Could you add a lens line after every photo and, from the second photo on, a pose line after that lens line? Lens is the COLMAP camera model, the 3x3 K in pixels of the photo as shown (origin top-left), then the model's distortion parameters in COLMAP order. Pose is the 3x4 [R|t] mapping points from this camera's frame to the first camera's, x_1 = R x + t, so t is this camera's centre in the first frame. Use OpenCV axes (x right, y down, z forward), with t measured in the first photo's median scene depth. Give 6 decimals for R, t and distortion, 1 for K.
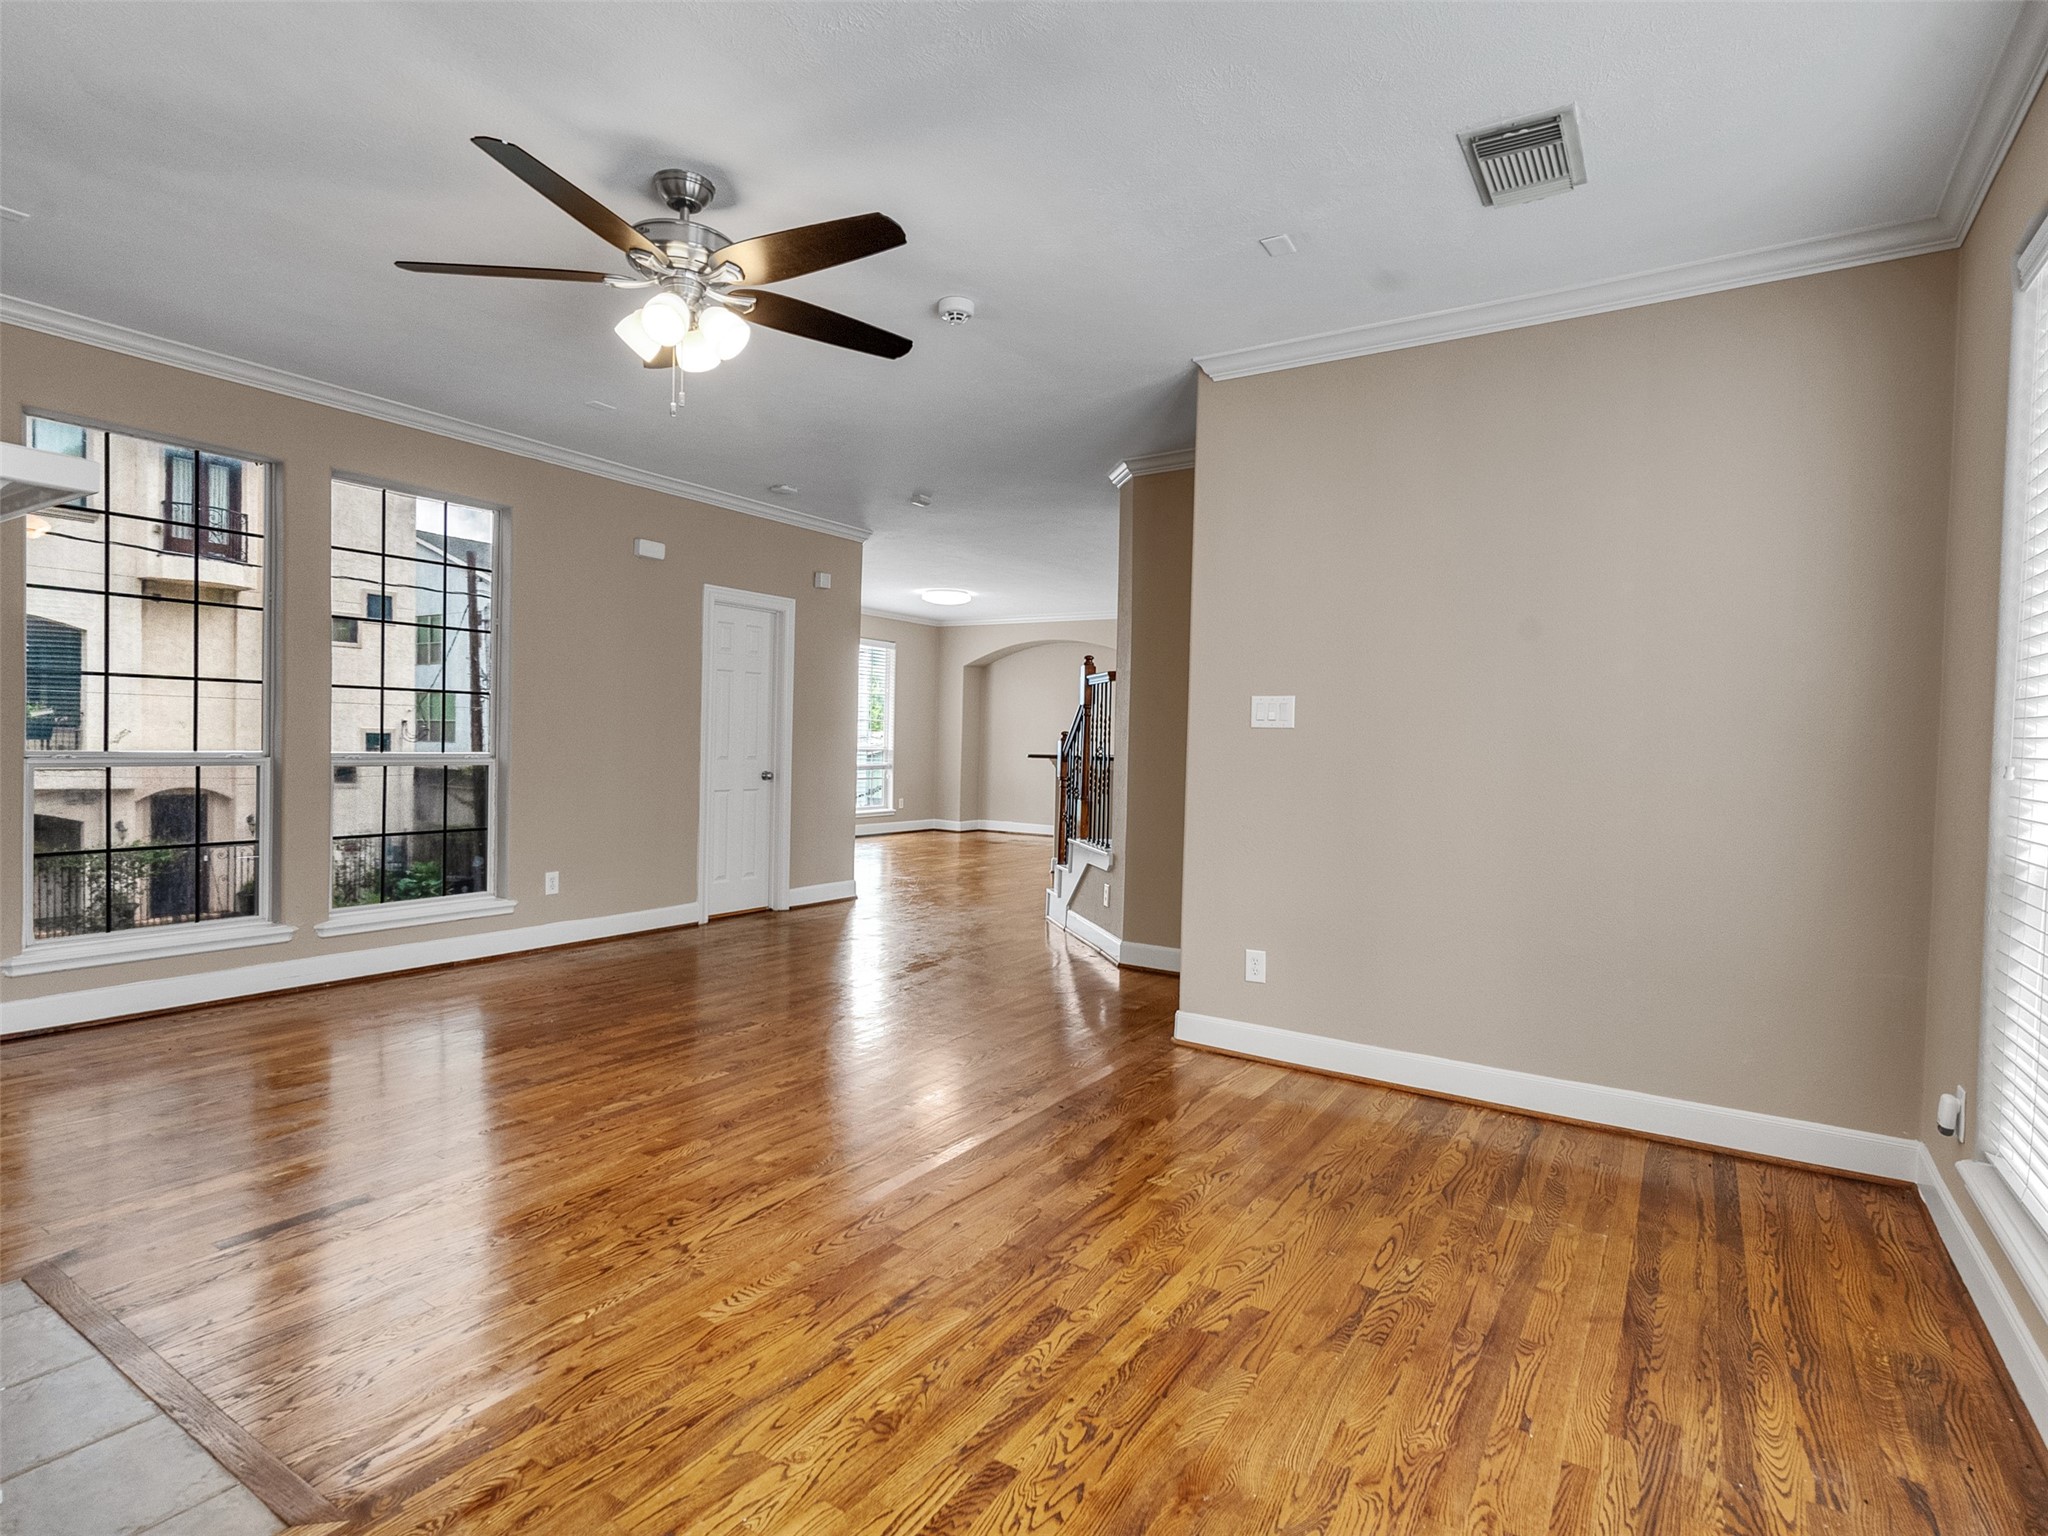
lens RADIAL K [[1066.9, 0, 994.9], [0, 1066.9, 759.6], [0, 0, 1]] dist [-0.004072, 0.003424]
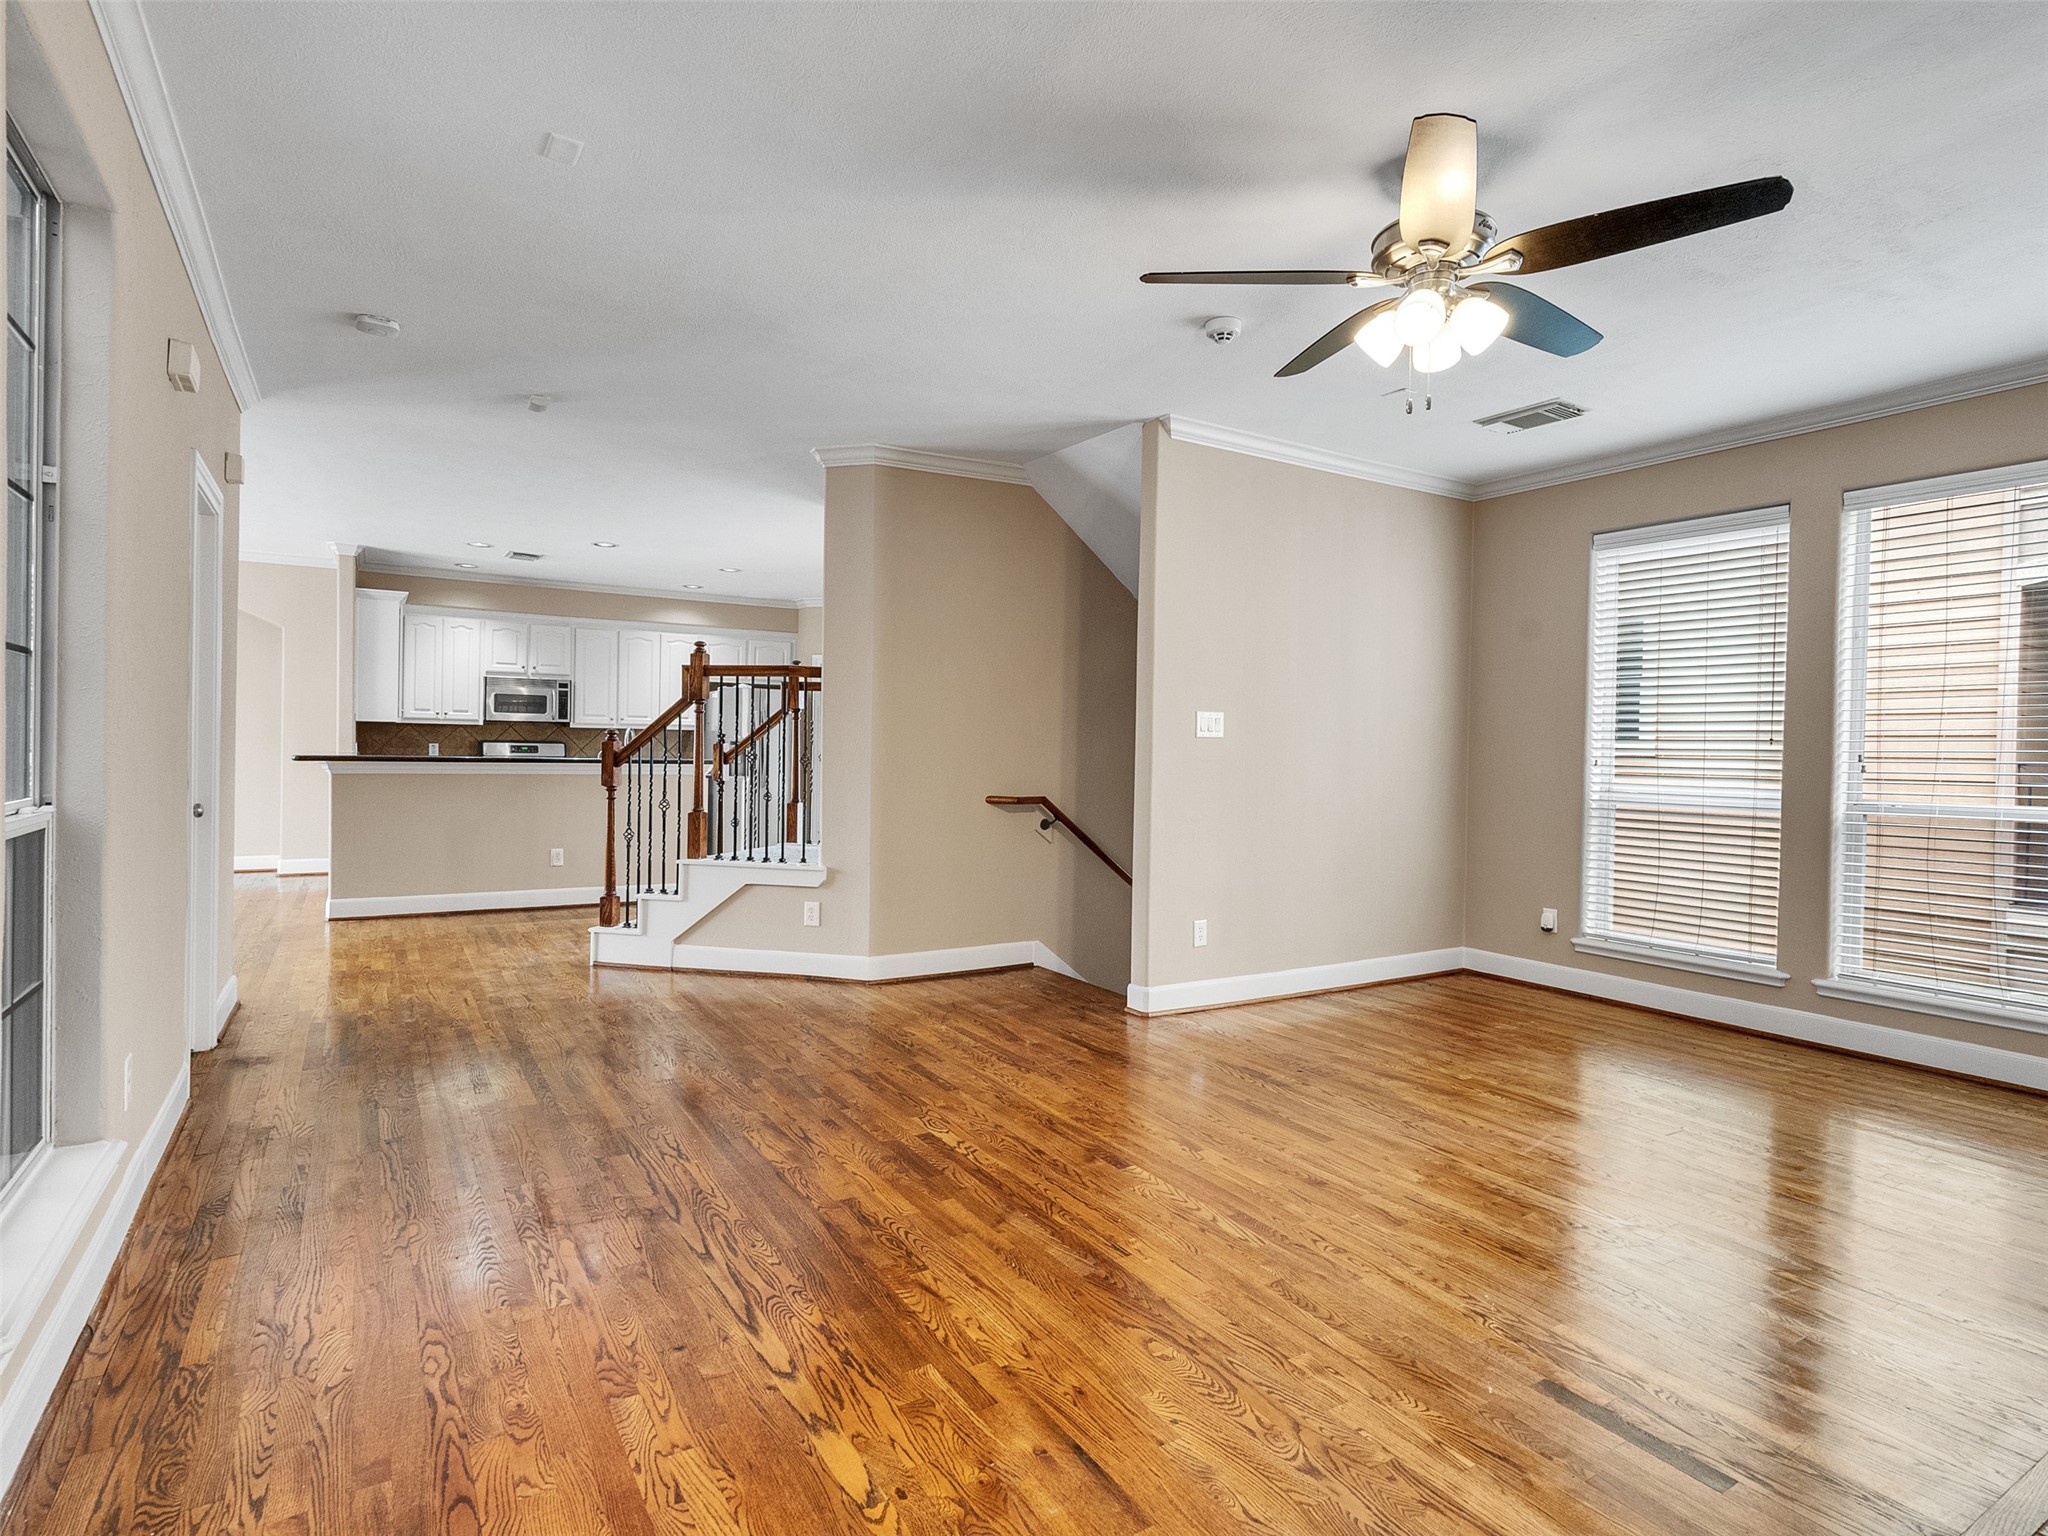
lens RADIAL K [[1066.9, 0, 1013.3], [0, 1066.9, 760.0], [0, 0, 1]] dist [-0.004072, 0.003424]
pose [[0.418926, -0.028600, 0.907570, -0.959302], [0.008516, 0.999584, 0.027569, -0.039836], [-0.907980, -0.003821, 0.418995, 0.690901]]
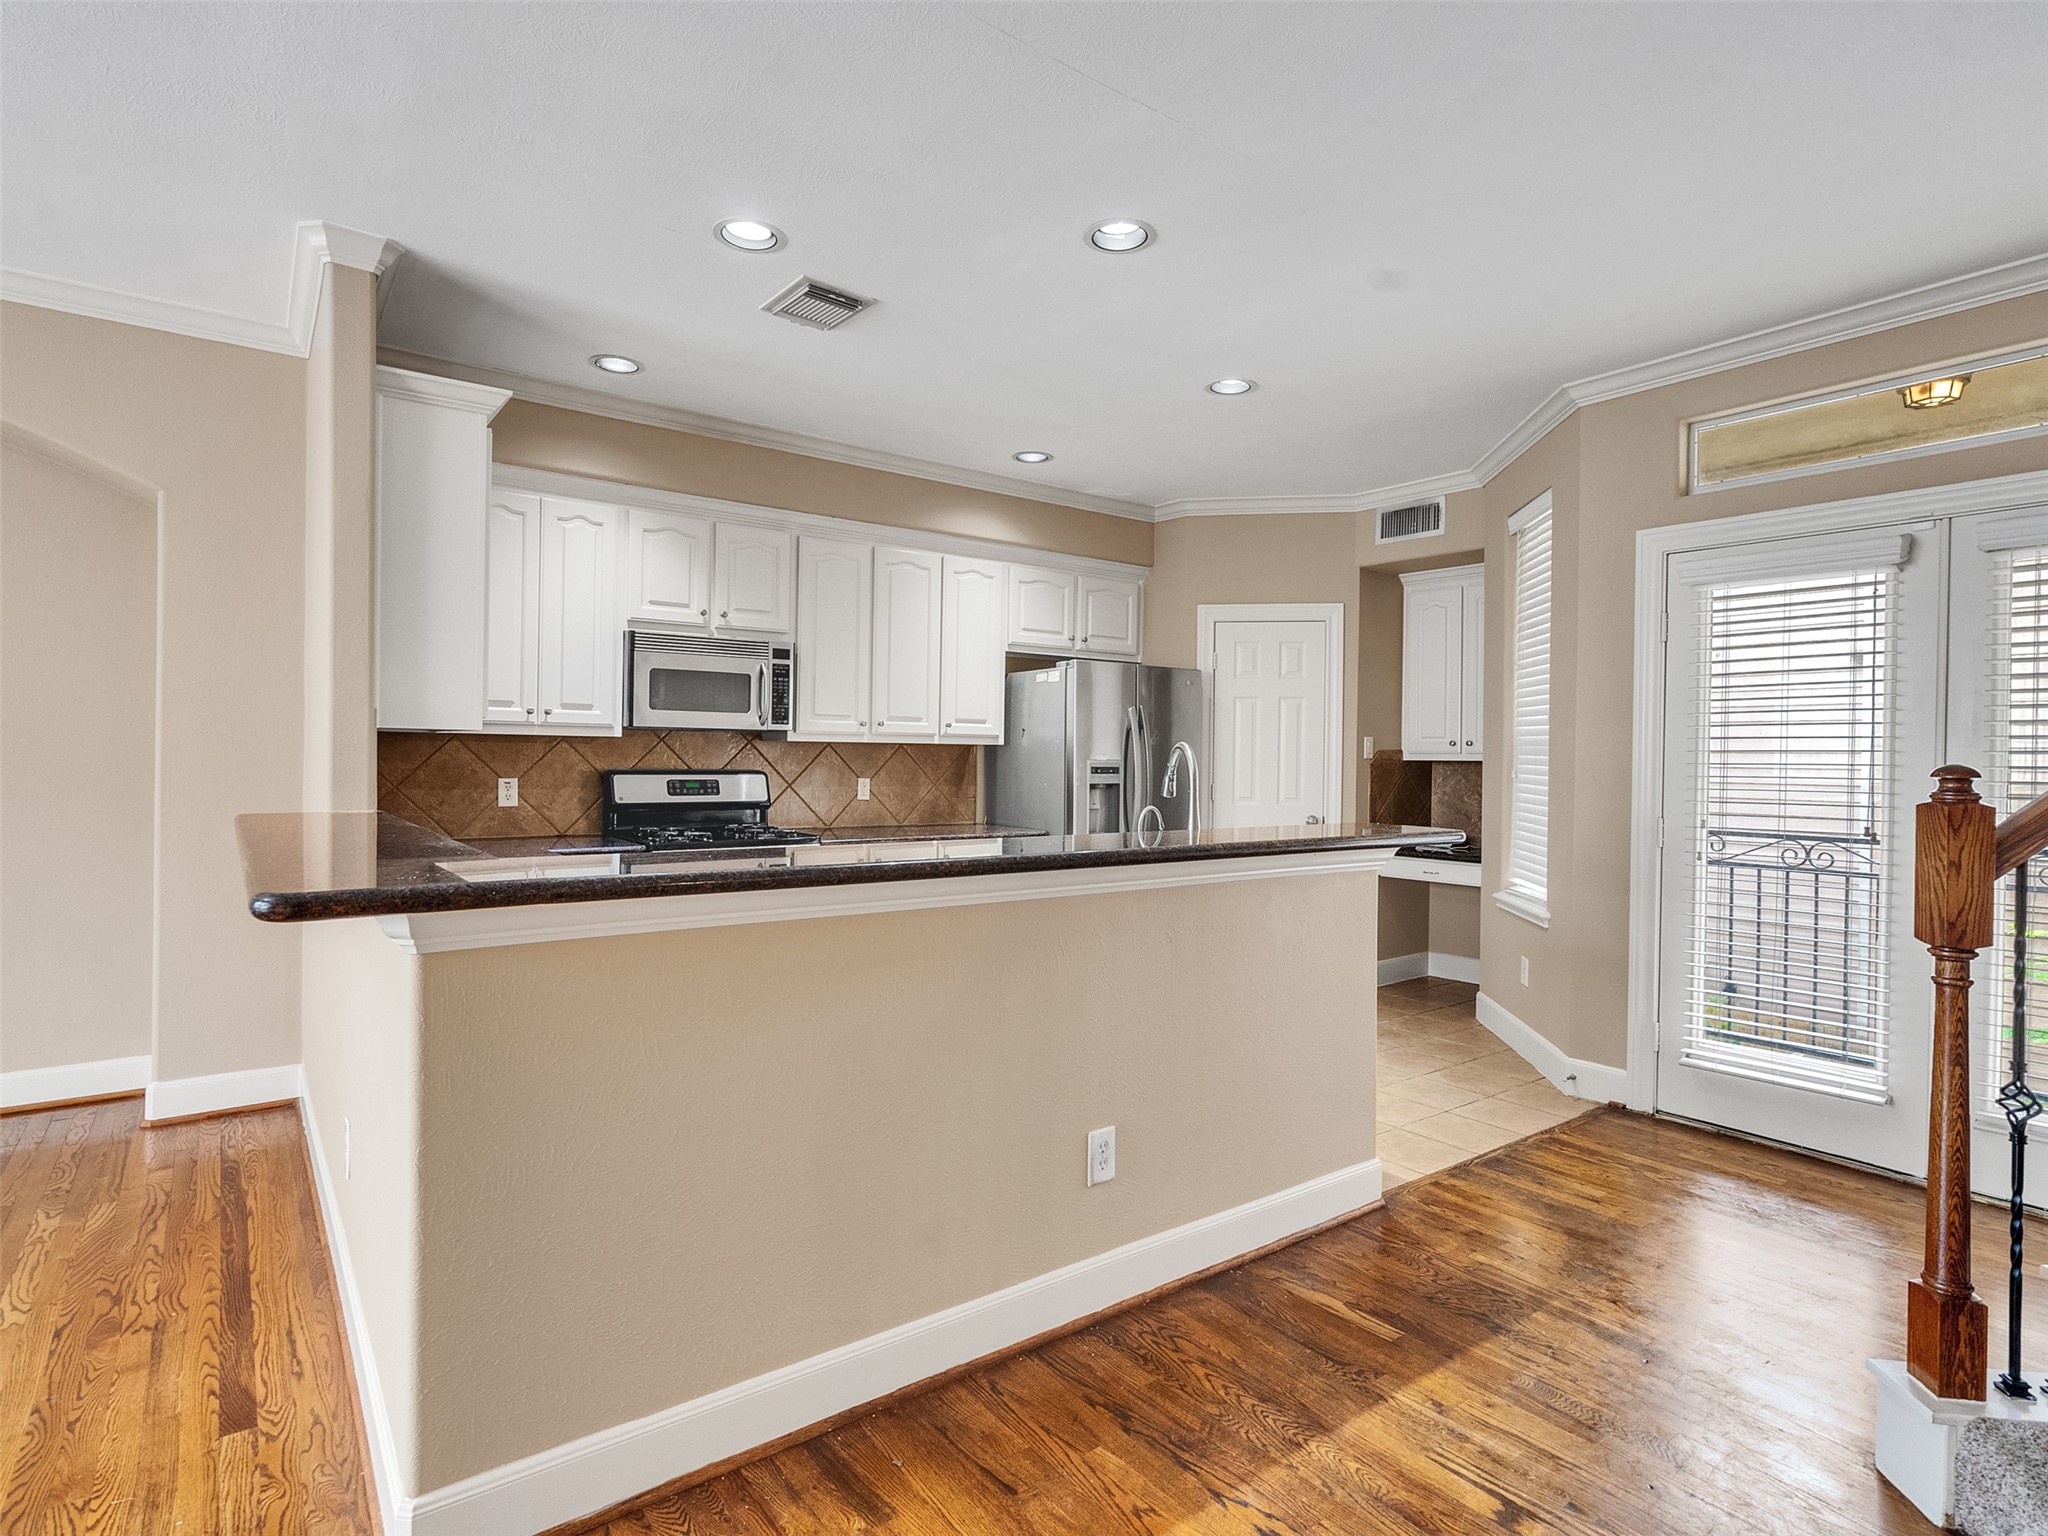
lens RADIAL K [[1066.9, 0, 1006.6], [0, 1066.9, 760.8], [0, 0, 1]] dist [-0.004072, 0.003424]
pose [[0.338913, -0.026388, 0.940447, -0.154538], [0.013930, 0.999638, 0.023029, -0.058510], [-0.940715, 0.005295, 0.339158, 2.076464]]
